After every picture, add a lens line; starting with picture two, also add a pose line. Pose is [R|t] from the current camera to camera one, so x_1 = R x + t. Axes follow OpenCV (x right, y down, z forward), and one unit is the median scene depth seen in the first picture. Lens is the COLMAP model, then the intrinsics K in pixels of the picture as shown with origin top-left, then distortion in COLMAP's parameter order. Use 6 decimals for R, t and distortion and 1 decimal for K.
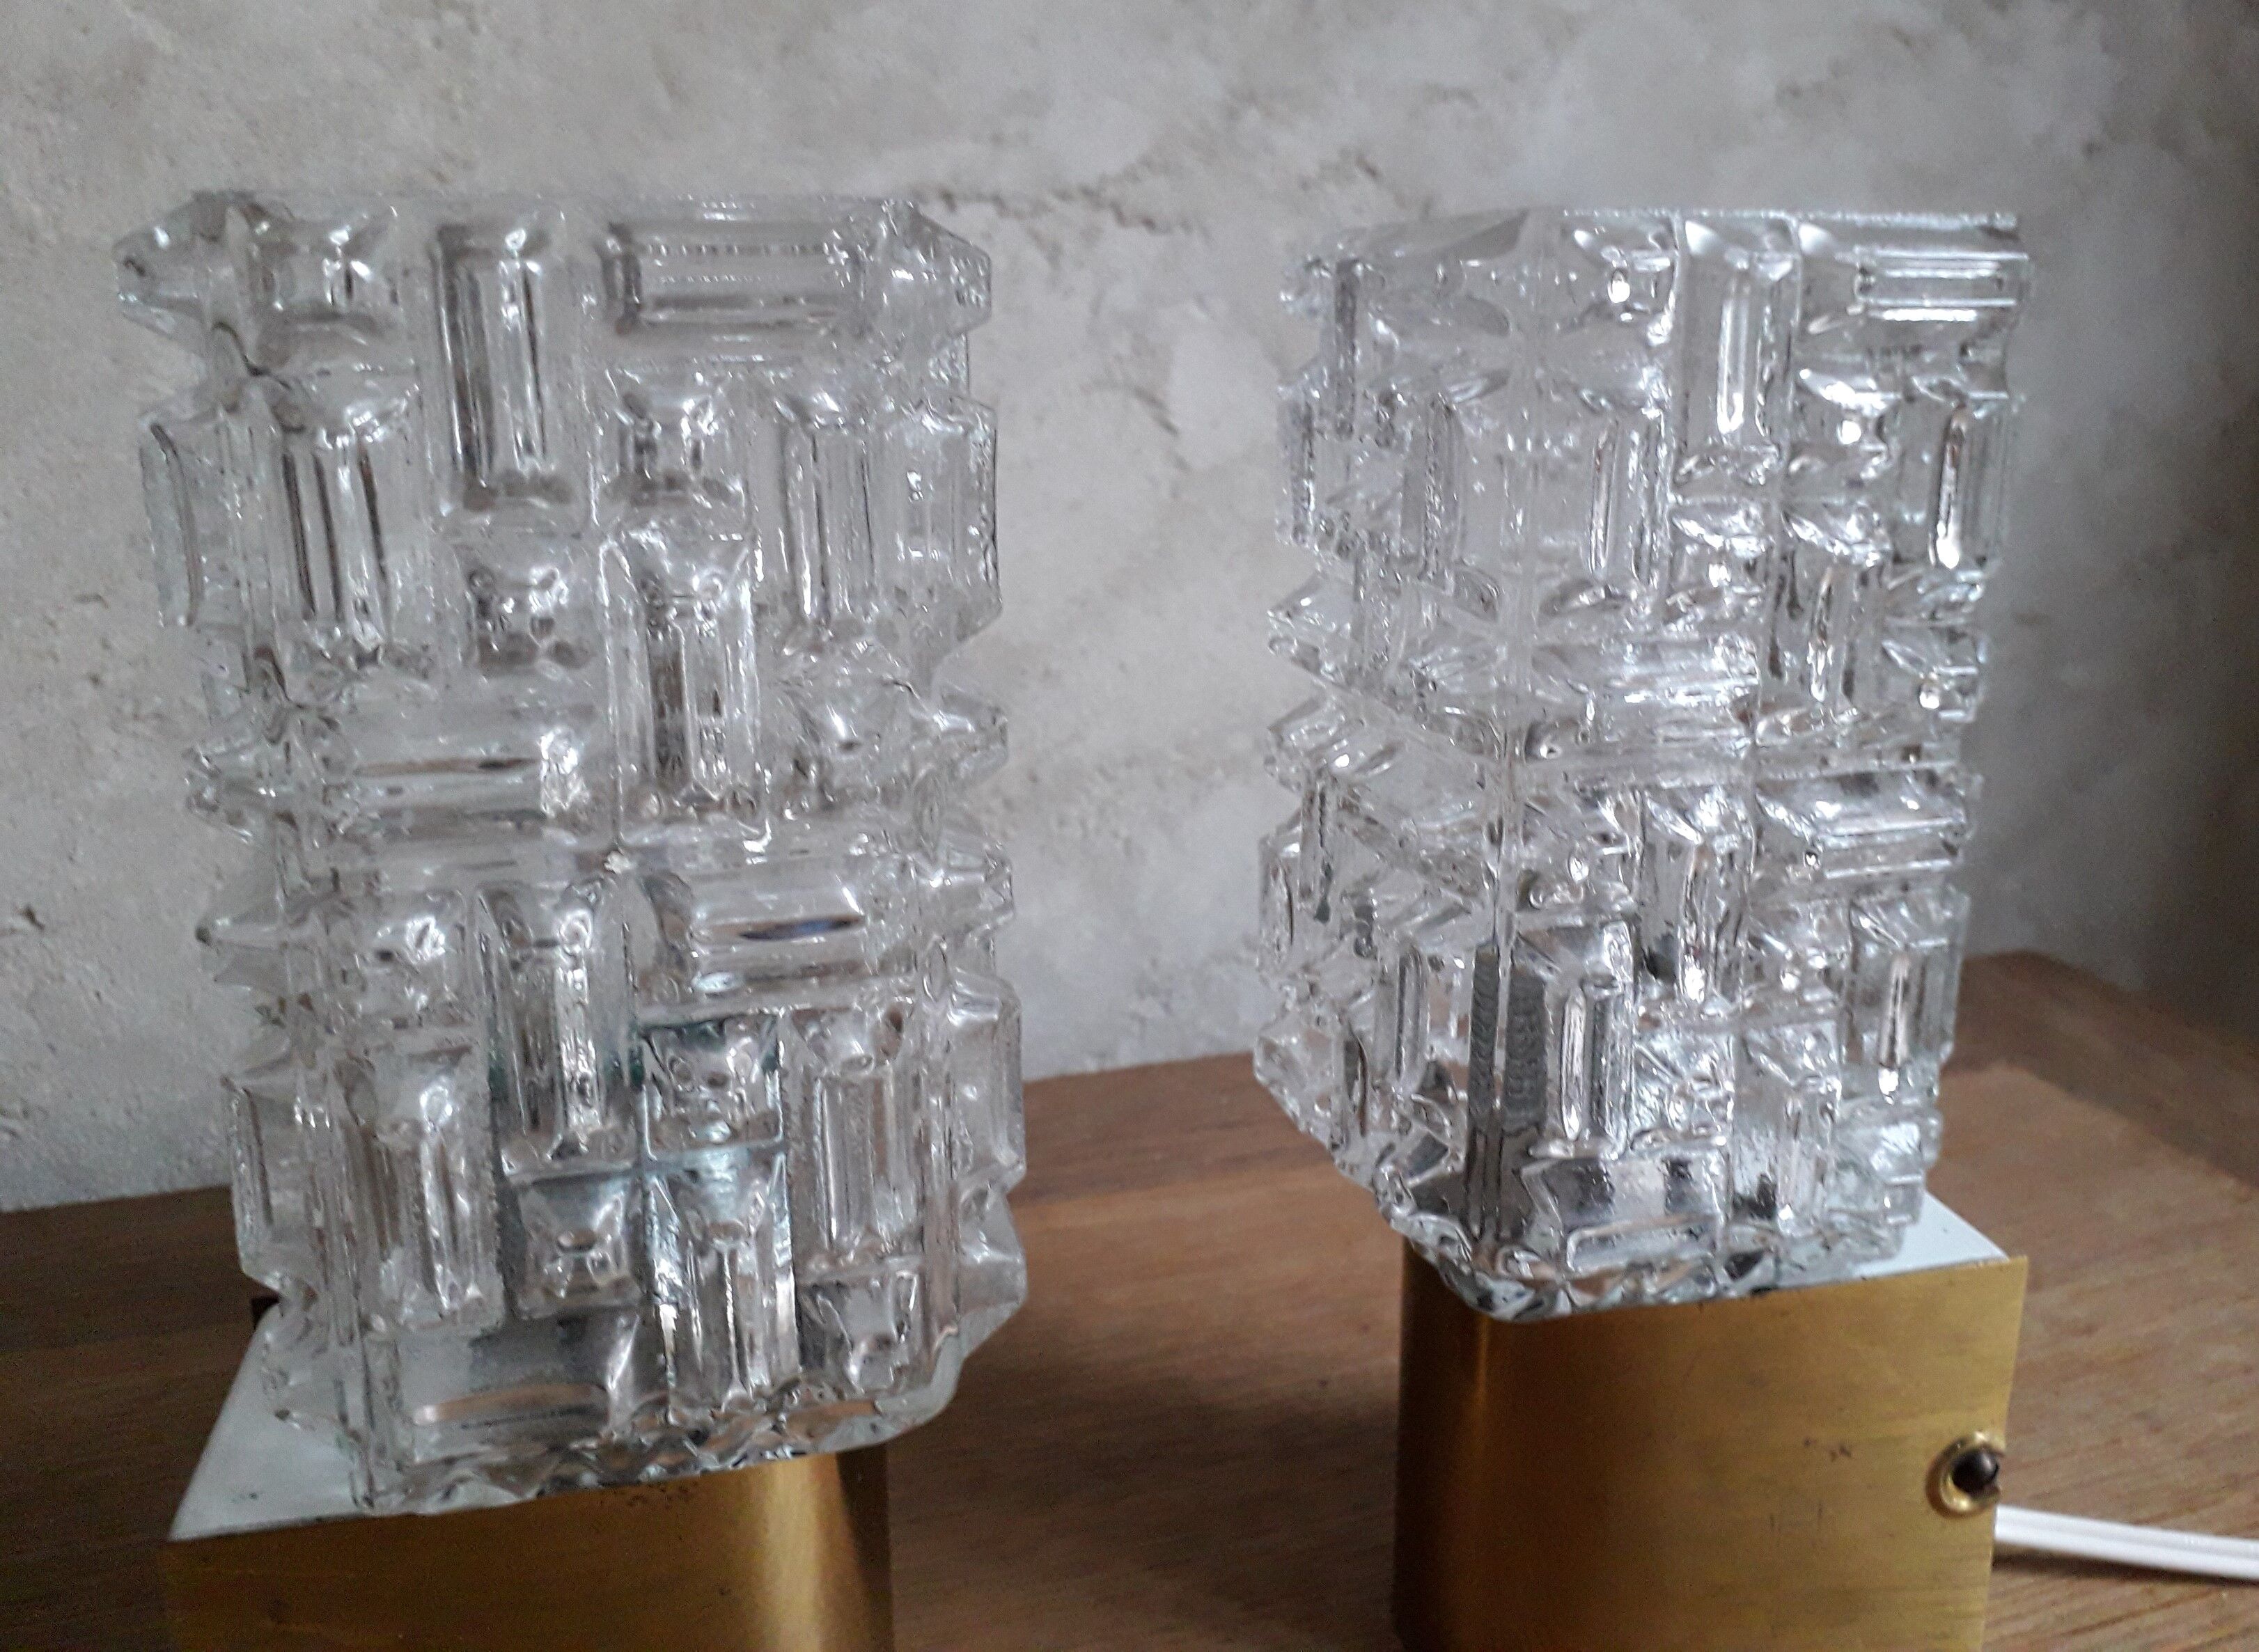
lens RADIAL K [[1987.1, 0, 1201.2], [0, 1987.1, 811.6], [0, 0, 1]] dist [-0.056604, -0.006073]
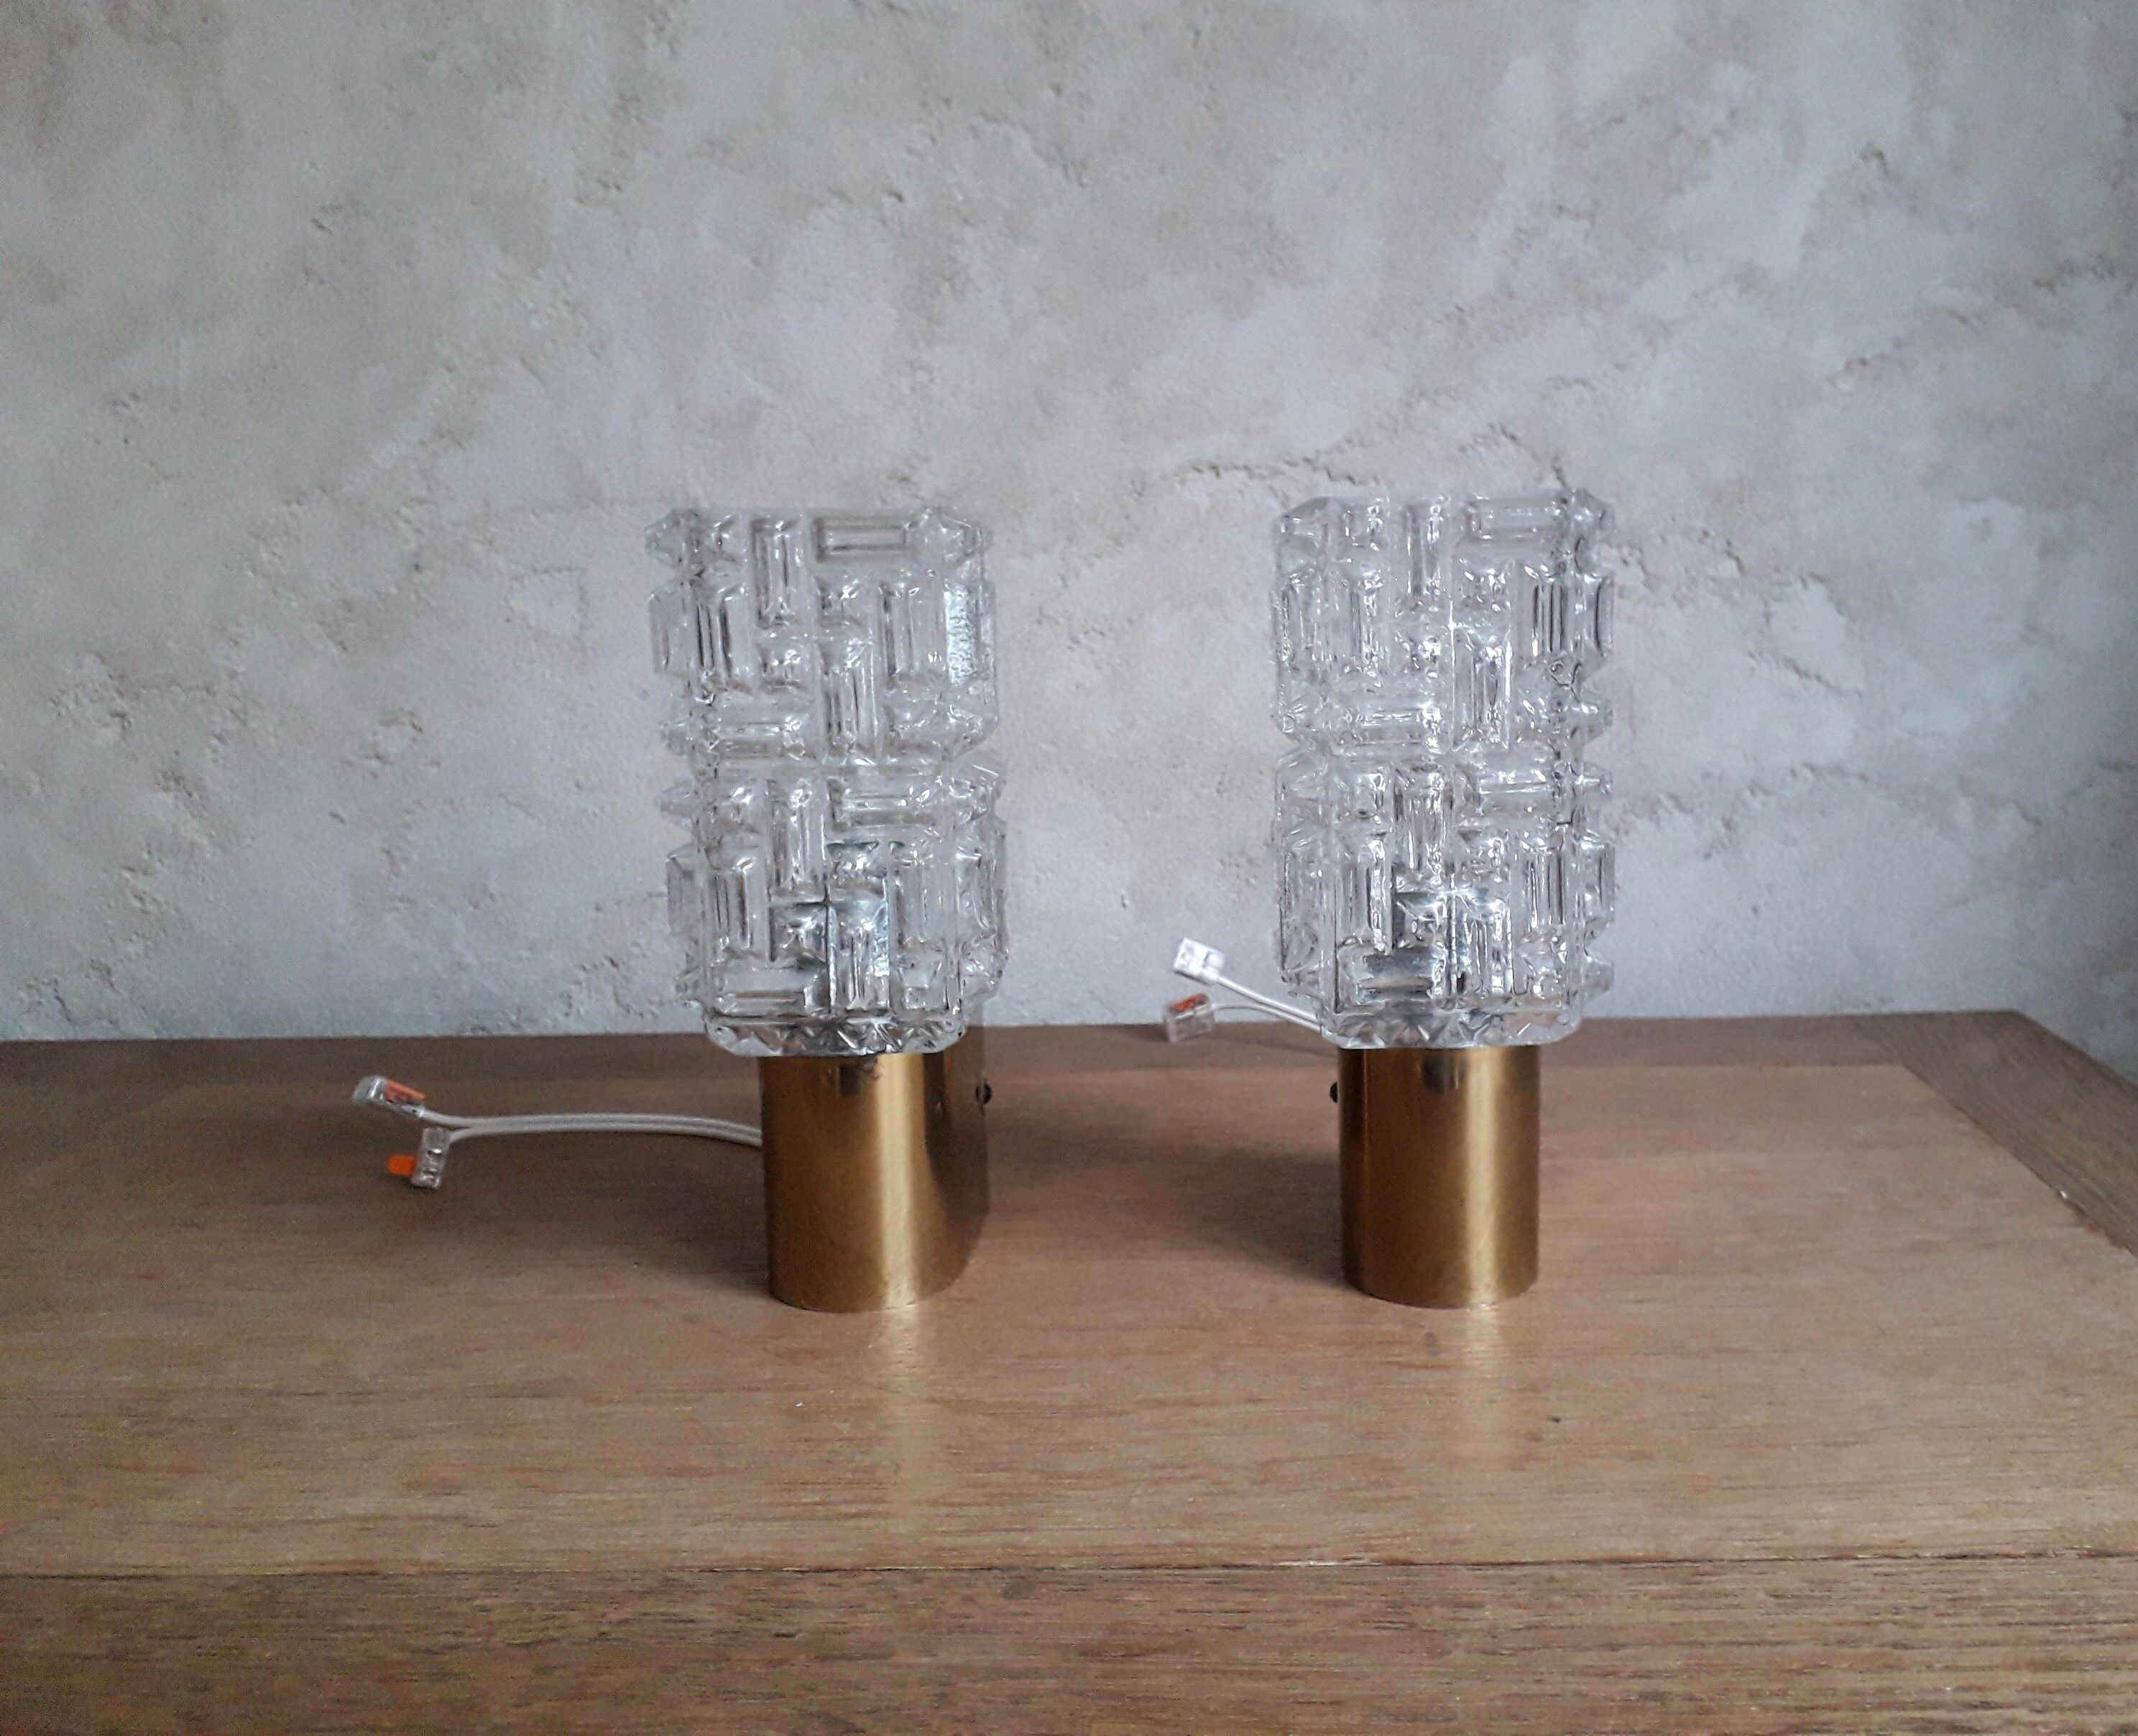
lens RADIAL K [[1747.3, 0, 1073.5], [0, 1747.3, 859.4], [0, 0, 1]] dist [-0.008502, -0.029922]
pose [[0.930873, 0.046471, -0.362377, 0.291855], [-0.068187, 0.996548, -0.047361, 0.078514], [0.358925, 0.068796, 0.930828, -0.331796]]
